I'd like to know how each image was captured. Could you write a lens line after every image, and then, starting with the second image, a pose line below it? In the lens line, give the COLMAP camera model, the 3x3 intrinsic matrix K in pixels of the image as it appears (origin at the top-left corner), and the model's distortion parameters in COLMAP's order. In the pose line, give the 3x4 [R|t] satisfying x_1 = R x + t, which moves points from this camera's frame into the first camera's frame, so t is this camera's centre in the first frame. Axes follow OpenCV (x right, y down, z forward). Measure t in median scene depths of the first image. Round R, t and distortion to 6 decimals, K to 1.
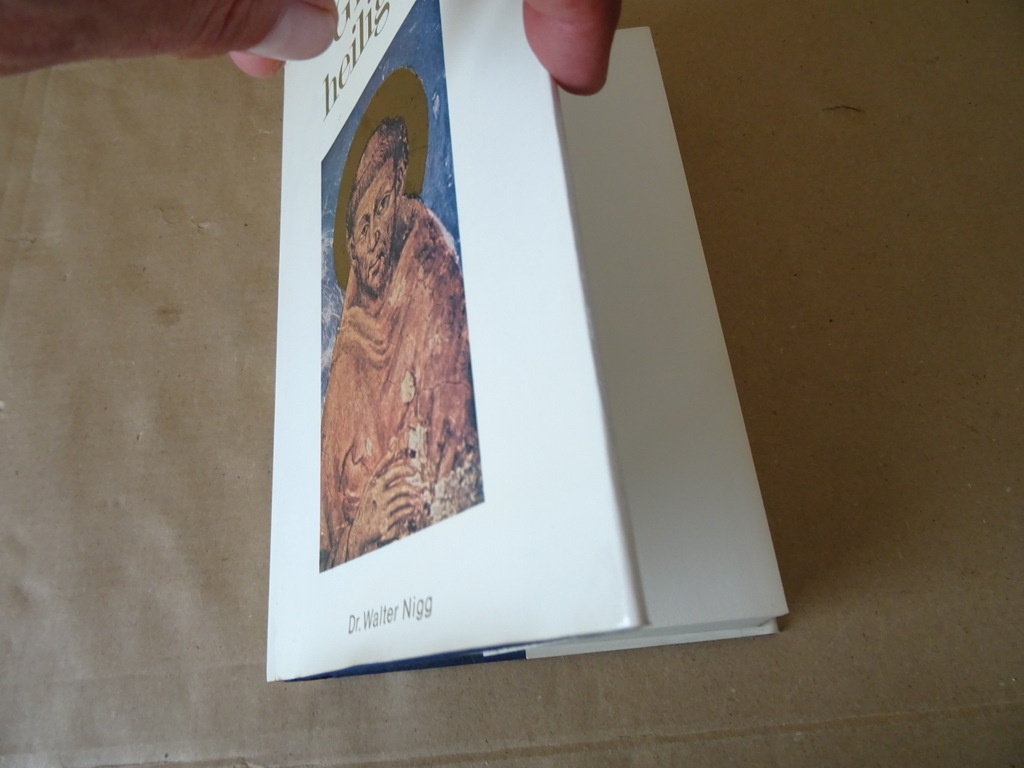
lens RADIAL K [[712.5, 0, 512.8], [0, 712.5, 385.2], [0, 0, 1]] dist [-0.011792, -0.007919]
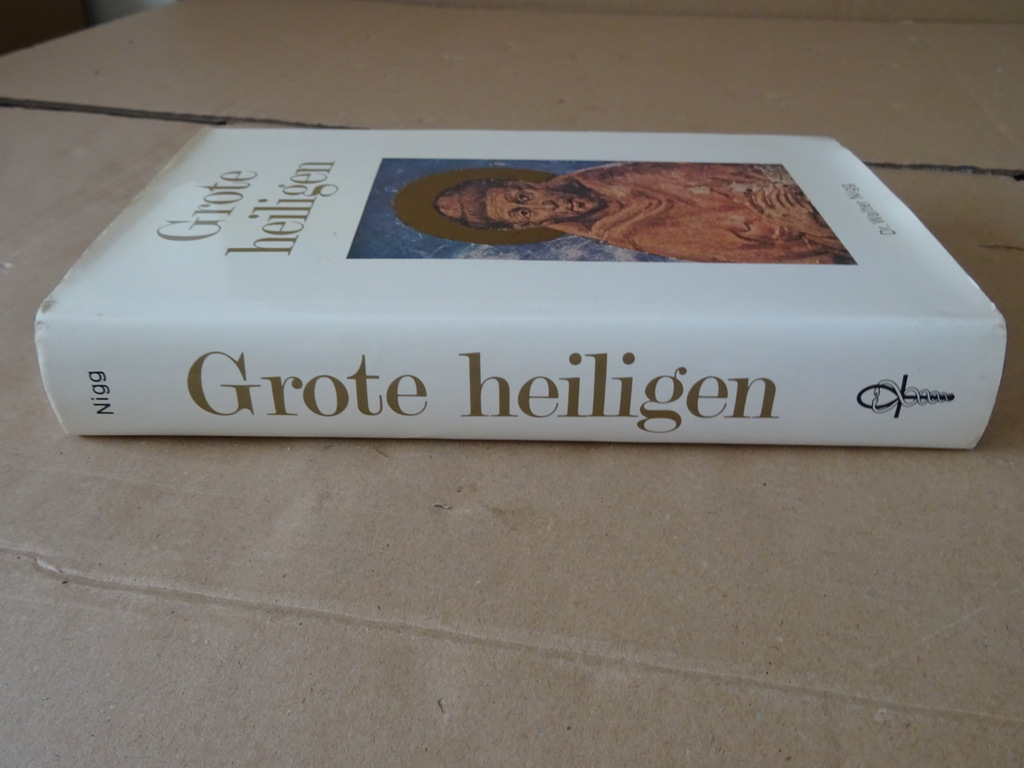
lens RADIAL K [[896.3, 0, 514.5], [0, 896.3, 385.2], [0, 0, 1]] dist [0.006429, -0.051853]
pose [[0.093488, 0.384015, 0.918582, -1.568975], [0.921643, 0.315617, -0.225744, 0.177760], [-0.376609, 0.867709, -0.324418, 1.945073]]
